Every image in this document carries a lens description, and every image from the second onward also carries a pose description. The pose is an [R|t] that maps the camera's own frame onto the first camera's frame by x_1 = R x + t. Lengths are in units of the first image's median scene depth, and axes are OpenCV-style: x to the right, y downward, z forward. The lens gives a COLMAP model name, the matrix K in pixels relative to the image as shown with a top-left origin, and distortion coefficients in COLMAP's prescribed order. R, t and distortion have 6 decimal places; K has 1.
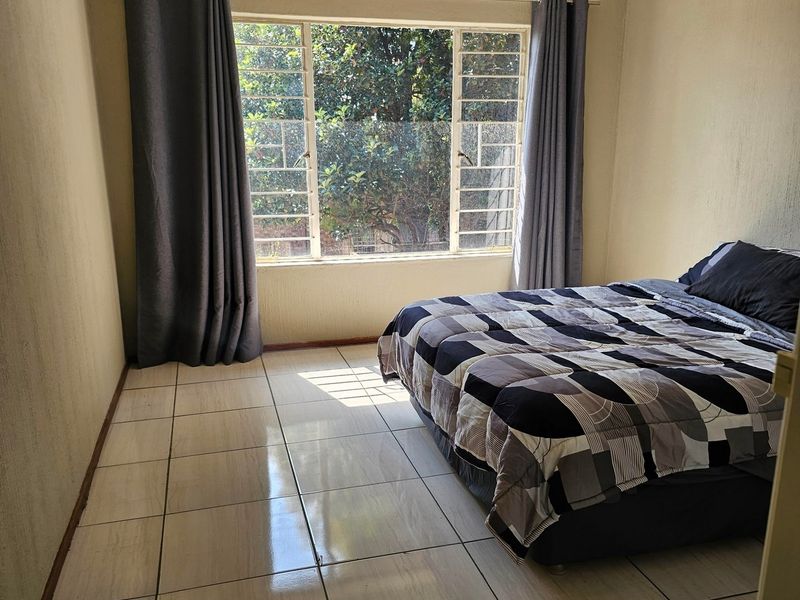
lens RADIAL K [[599.3, 0, 400.8], [0, 599.3, 292.5], [0, 0, 1]] dist [0.000117, -0.003964]
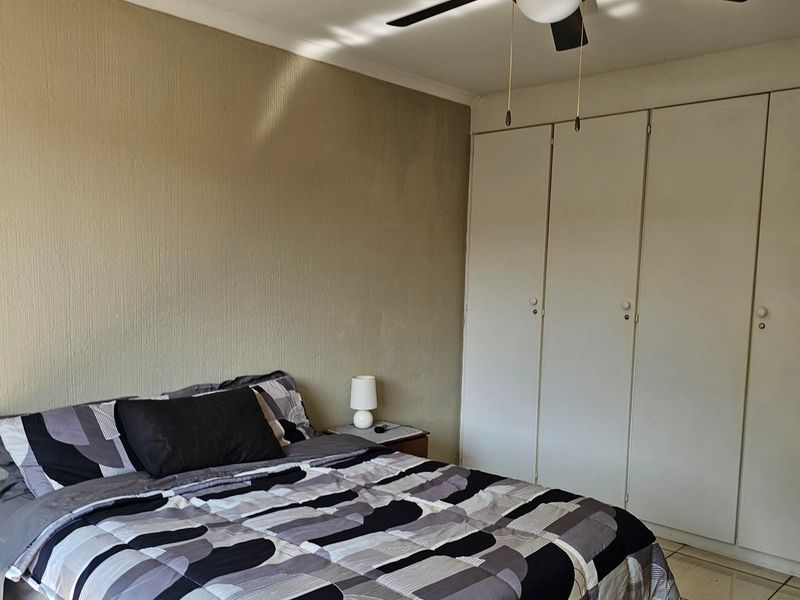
lens RADIAL K [[599.3, 0, 400.8], [0, 599.3, 292.5], [0, 0, 1]] dist [0.000117, -0.003964]
pose [[-0.447388, -0.071967, 0.891440, -0.555588], [0.166117, 0.972725, 0.161898, -0.453479], [-0.878777, 0.220514, -0.423231, 1.372442]]
